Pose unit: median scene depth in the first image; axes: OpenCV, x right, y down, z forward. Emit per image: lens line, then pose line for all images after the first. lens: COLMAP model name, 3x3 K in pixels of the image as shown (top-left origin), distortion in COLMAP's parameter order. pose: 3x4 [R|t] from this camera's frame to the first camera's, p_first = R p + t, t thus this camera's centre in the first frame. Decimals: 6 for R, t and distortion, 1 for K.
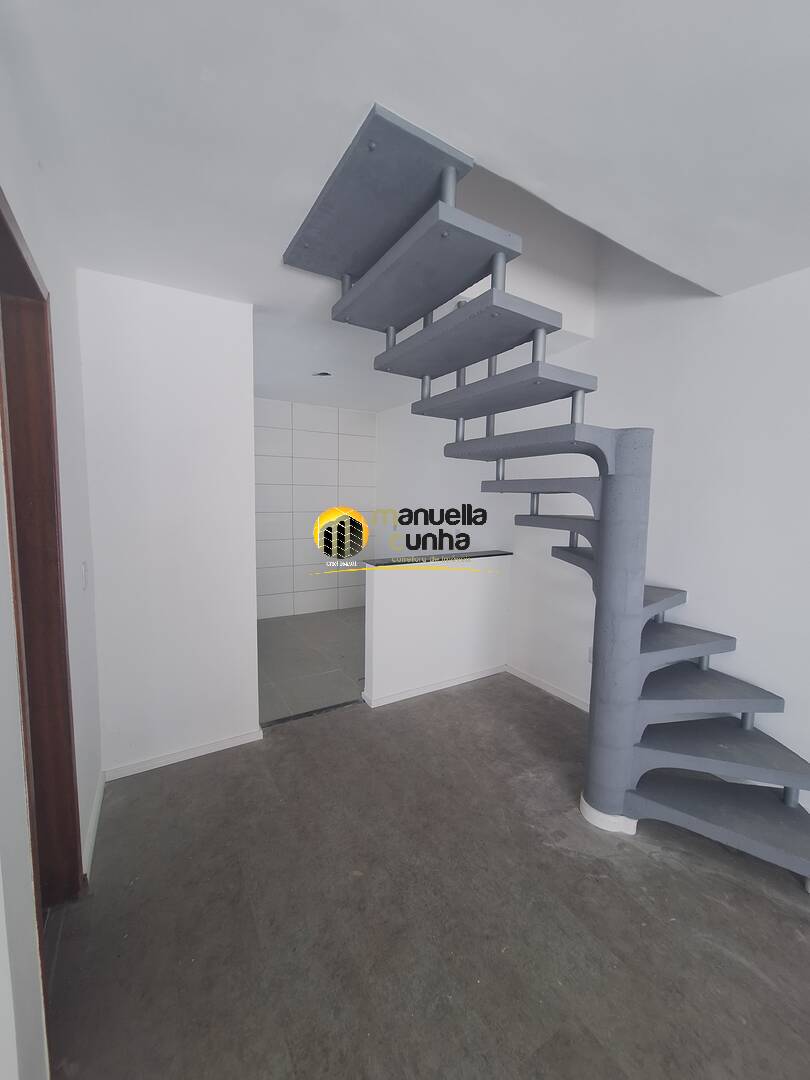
lens RADIAL K [[430.0, 0, 407.8], [0, 430.0, 537.0], [0, 0, 1]] dist [-0.001283, 0.000464]
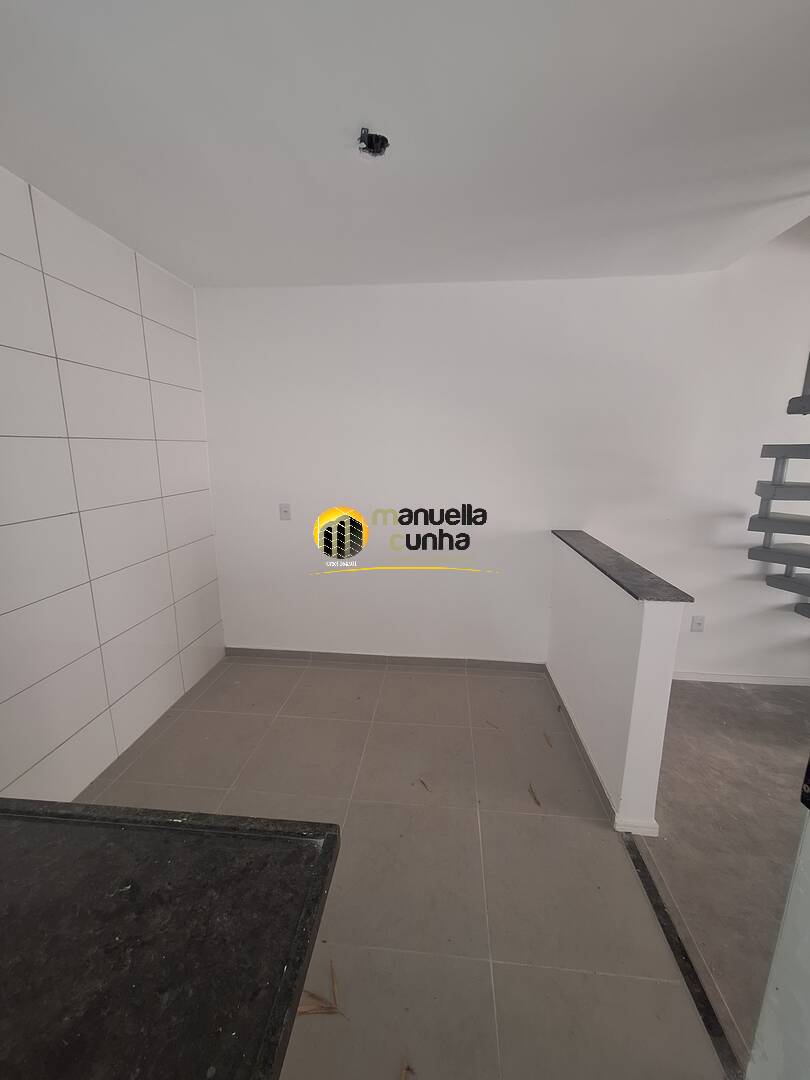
lens RADIAL K [[430.0, 0, 407.8], [0, 430.0, 537.0], [0, 0, 1]] dist [-0.001283, 0.000464]
pose [[0.594802, -0.180197, 0.783416, -0.796959], [0.087215, 0.983265, 0.159947, -0.148163], [-0.799127, -0.026811, 0.600564, 1.111912]]
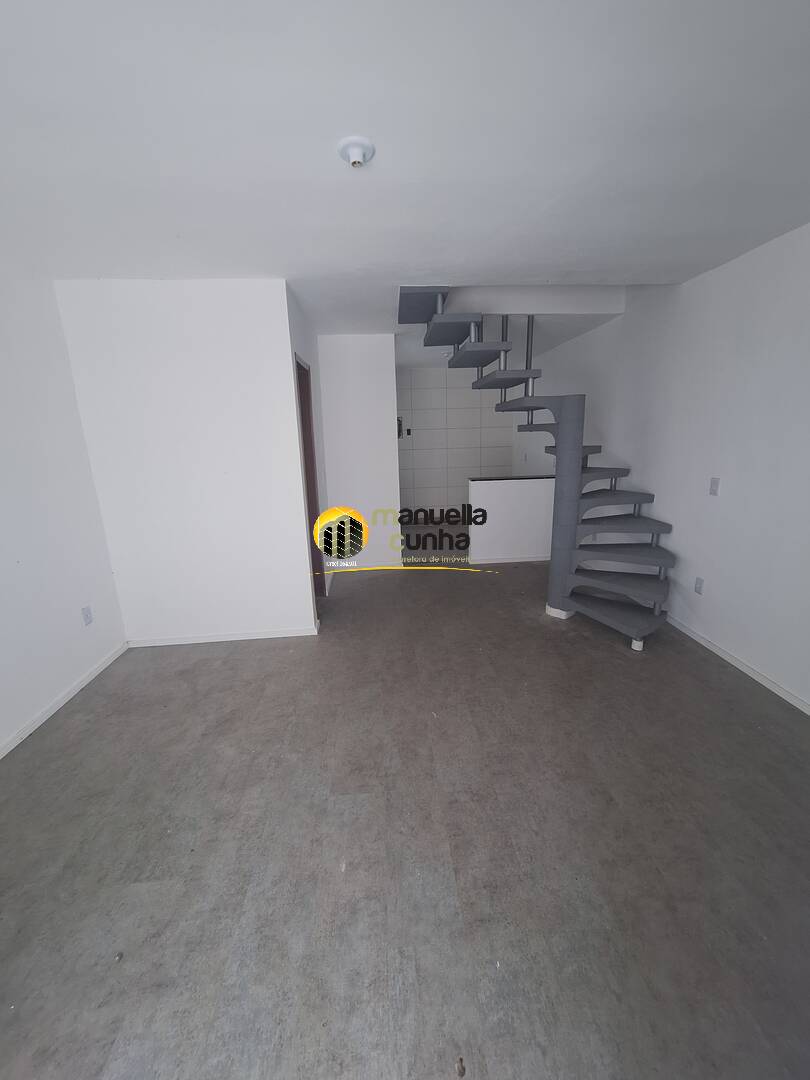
lens RADIAL K [[430.0, 0, 407.8], [0, 430.0, 537.0], [0, 0, 1]] dist [-0.001283, 0.000464]
pose [[0.889986, 0.066015, -0.451185, 0.575308], [-0.002608, 0.990185, 0.139736, 0.064866], [0.455981, -0.123186, 0.881423, -0.704844]]
